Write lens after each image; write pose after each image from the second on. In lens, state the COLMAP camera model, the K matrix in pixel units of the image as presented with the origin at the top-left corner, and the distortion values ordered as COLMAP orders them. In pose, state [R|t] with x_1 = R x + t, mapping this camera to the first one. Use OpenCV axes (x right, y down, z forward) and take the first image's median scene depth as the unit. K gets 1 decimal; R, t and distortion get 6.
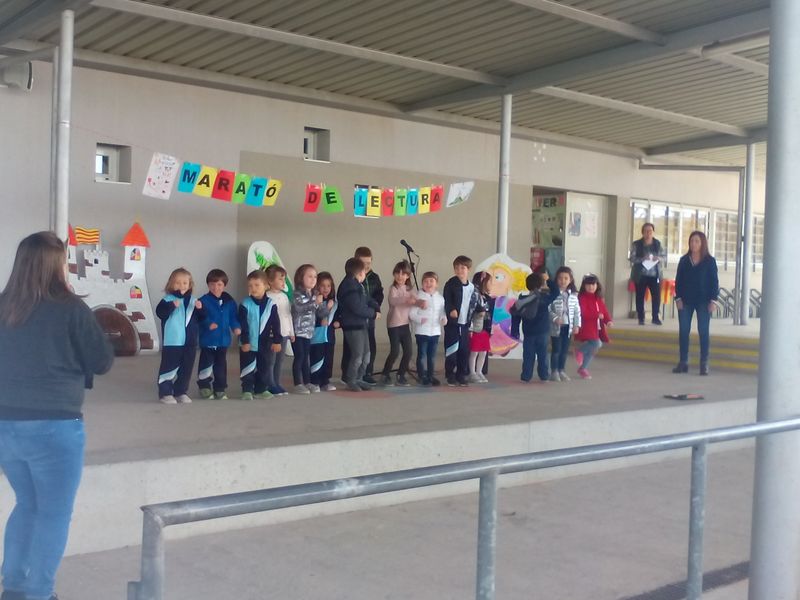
lens RADIAL K [[1030.9, 0, 399.1], [0, 1030.9, 302.2], [0, 0, 1]] dist [-0.017939, -0.241447]
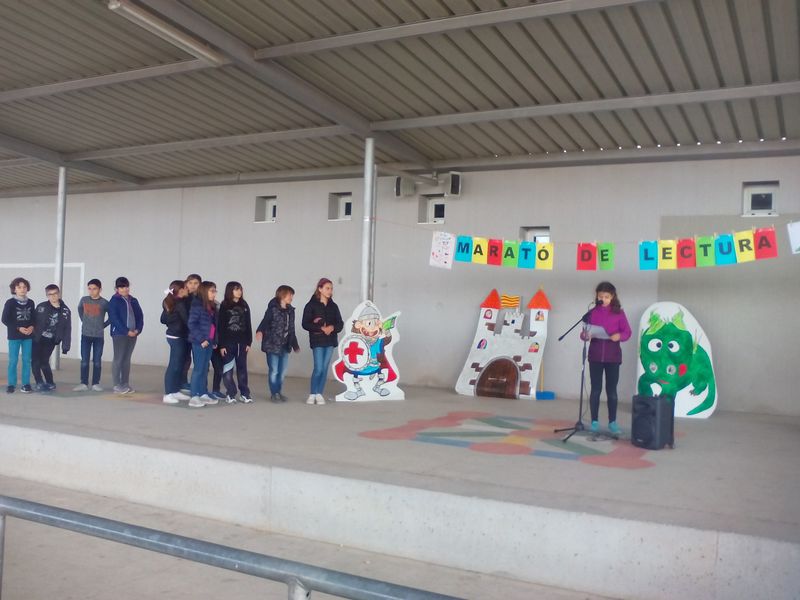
lens RADIAL K [[796.4, 0, 399.4], [0, 796.4, 300.9], [0, 0, 1]] dist [-0.009591, -0.149645]
pose [[0.356571, -0.038774, -0.933463, 0.564706], [-0.052363, 0.996739, -0.061404, 0.001618], [0.932800, 0.070774, 0.353378, 0.531046]]
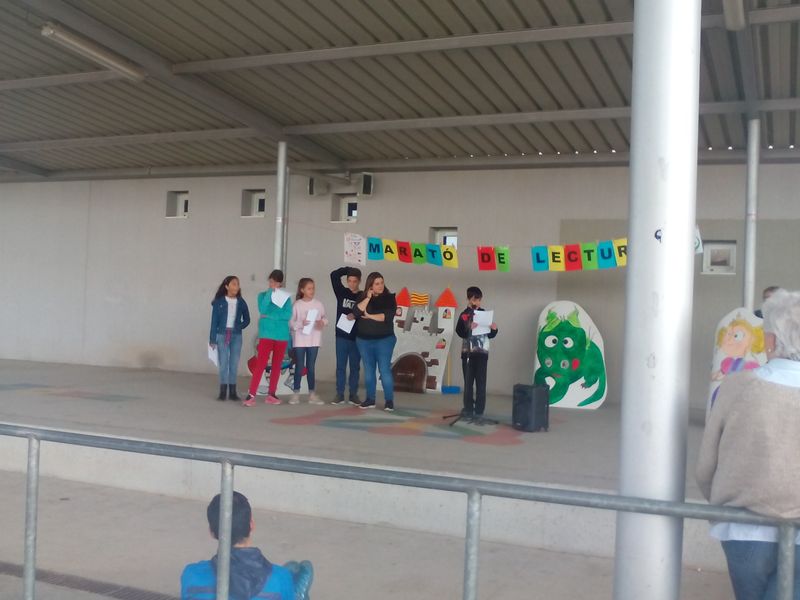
lens RADIAL K [[907.8, 0, 398.0], [0, 907.8, 300.4], [0, 0, 1]] dist [-0.003120, -0.187752]
pose [[0.432926, -0.030810, -0.900903, 0.725309], [-0.051494, 0.996938, -0.058839, 0.005514], [0.899957, 0.071864, 0.430014, 0.484495]]
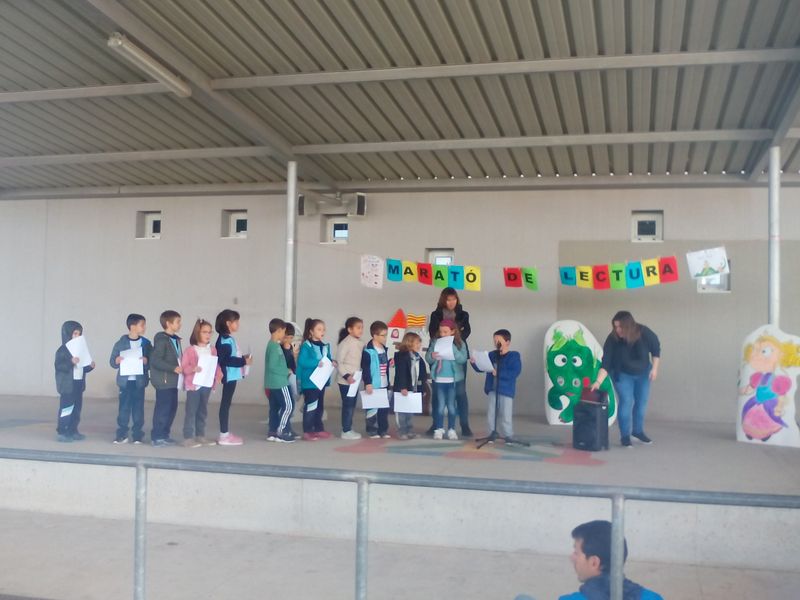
lens RADIAL K [[910.5, 0, 398.6], [0, 910.5, 302.0], [0, 0, 1]] dist [-0.012524, -0.168105]
pose [[0.569011, -0.053598, -0.820581, 0.629142], [-0.026749, 0.996139, -0.083614, 0.007958], [0.821895, 0.069527, 0.565380, 0.334520]]
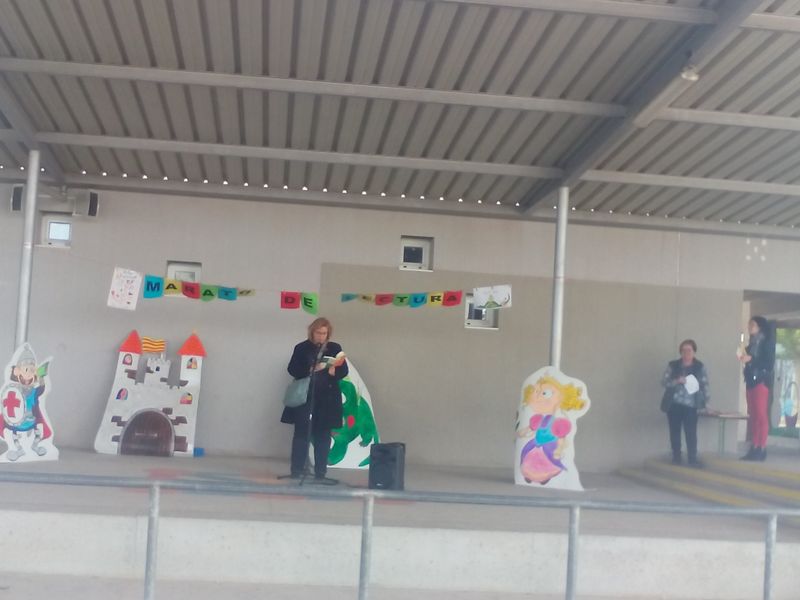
lens RADIAL K [[1200.5, 0, 397.0], [0, 1200.5, 301.3], [0, 0, 1]] dist [0.002053, -0.226775]
pose [[0.819022, -0.026398, -0.573154, 0.653542], [-0.044594, 0.992990, -0.109459, 0.017373], [0.572026, 0.115209, 0.812104, 0.100381]]
